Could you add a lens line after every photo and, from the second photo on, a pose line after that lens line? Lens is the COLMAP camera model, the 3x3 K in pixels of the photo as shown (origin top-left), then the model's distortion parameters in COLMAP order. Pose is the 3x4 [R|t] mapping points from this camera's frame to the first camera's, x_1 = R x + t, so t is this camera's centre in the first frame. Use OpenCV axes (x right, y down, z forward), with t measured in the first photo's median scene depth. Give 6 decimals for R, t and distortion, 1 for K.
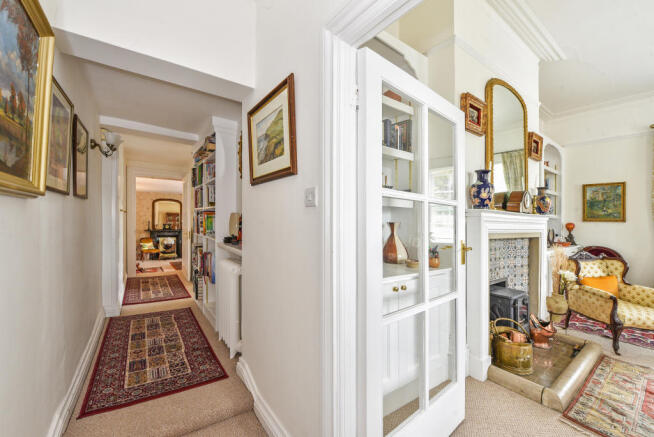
lens RADIAL K [[264.4, 0, 327.0], [0, 264.4, 218.5], [0, 0, 1]] dist [-0.001420, -0.000121]
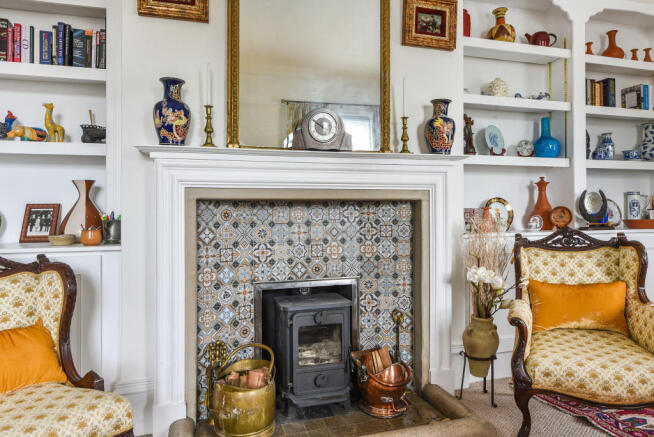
lens RADIAL K [[426.6, 0, 327.0], [0, 426.6, 218.5], [0, 0, 1]] dist [-0.001558, -0.001039]
pose [[0.932452, -0.032242, -0.359853, 0.914155], [0.034029, 0.999420, -0.001369, 0.101671], [0.359689, -0.010969, 0.933008, 0.191528]]
